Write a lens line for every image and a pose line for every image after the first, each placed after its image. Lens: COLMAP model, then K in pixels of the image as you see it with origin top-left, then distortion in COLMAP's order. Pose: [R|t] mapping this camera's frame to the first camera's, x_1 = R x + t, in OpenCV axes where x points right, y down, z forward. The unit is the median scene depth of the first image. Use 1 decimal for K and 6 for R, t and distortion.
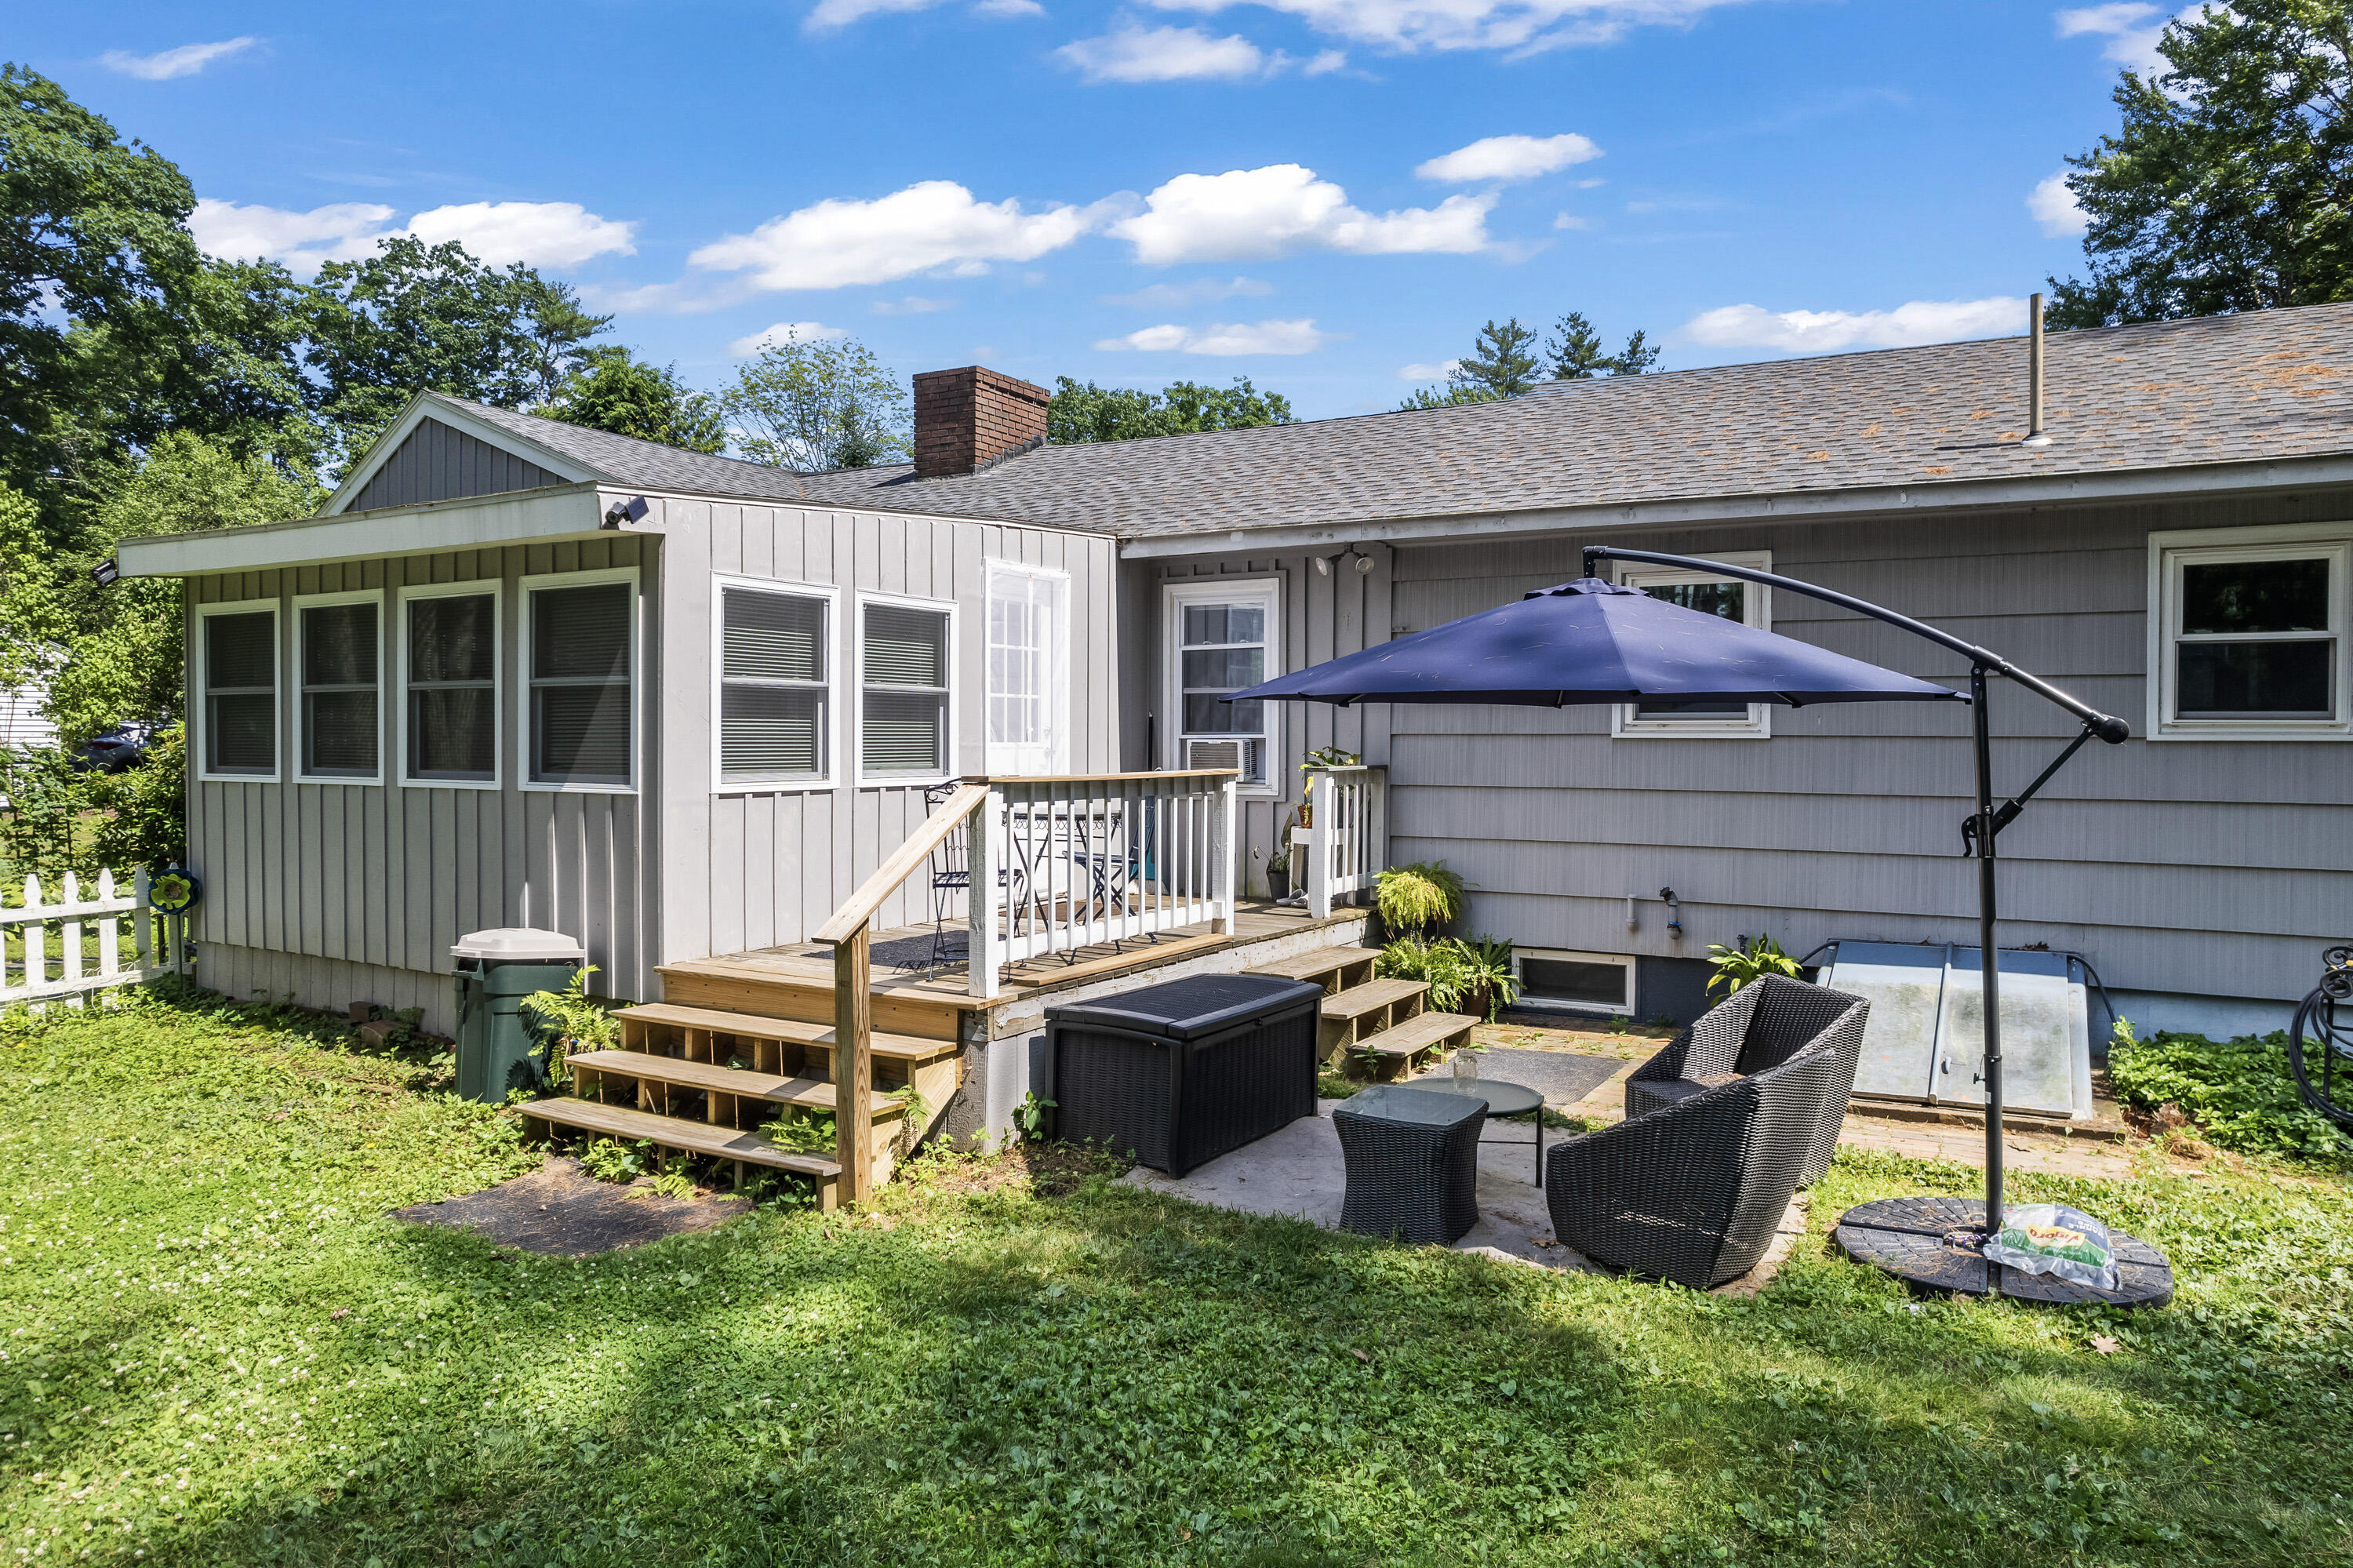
lens RADIAL K [[1594.0, 0, 1170.8], [0, 1594.0, 759.9], [0, 0, 1]] dist [-0.102730, 0.081769]
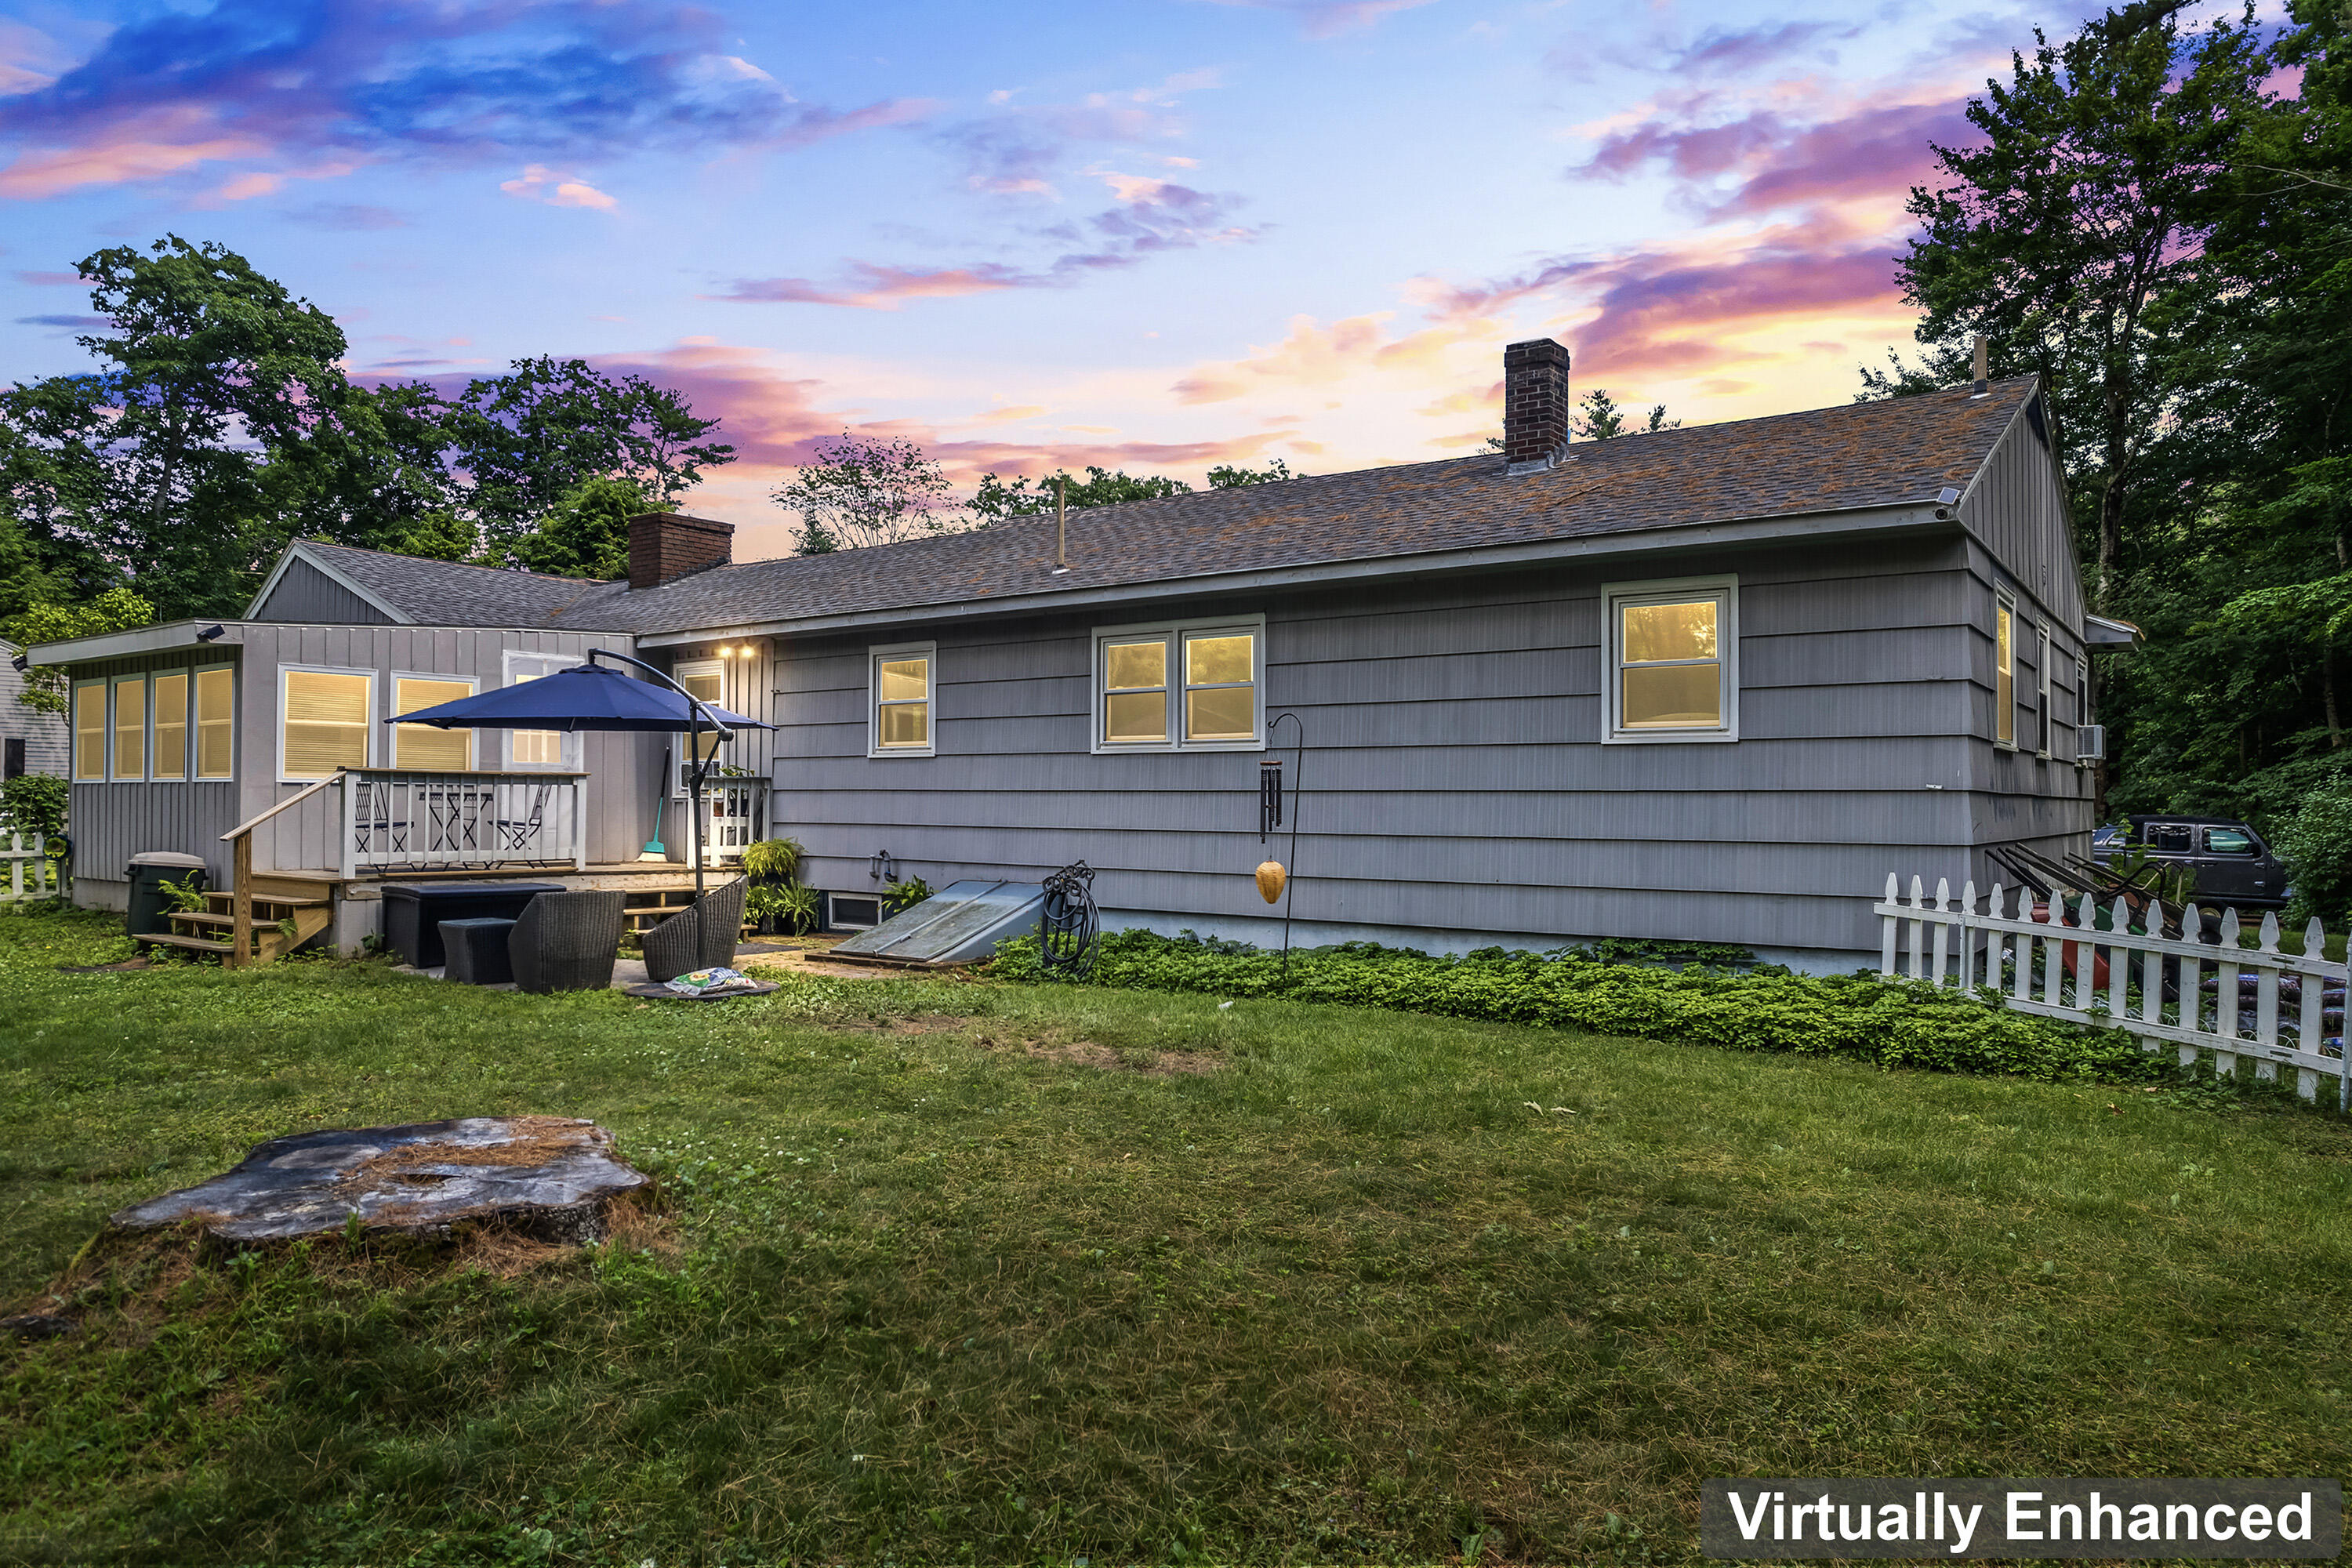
lens RADIAL K [[1593.3, 0, 1170.3], [0, 1593.3, 760.0], [0, 0, 1]] dist [-0.102730, 0.081769]
pose [[0.992115, -0.000516, -0.125331, 0.159179], [-0.004563, 0.999180, -0.040231, 0.010355], [0.125249, 0.040485, 0.991299, -0.110831]]
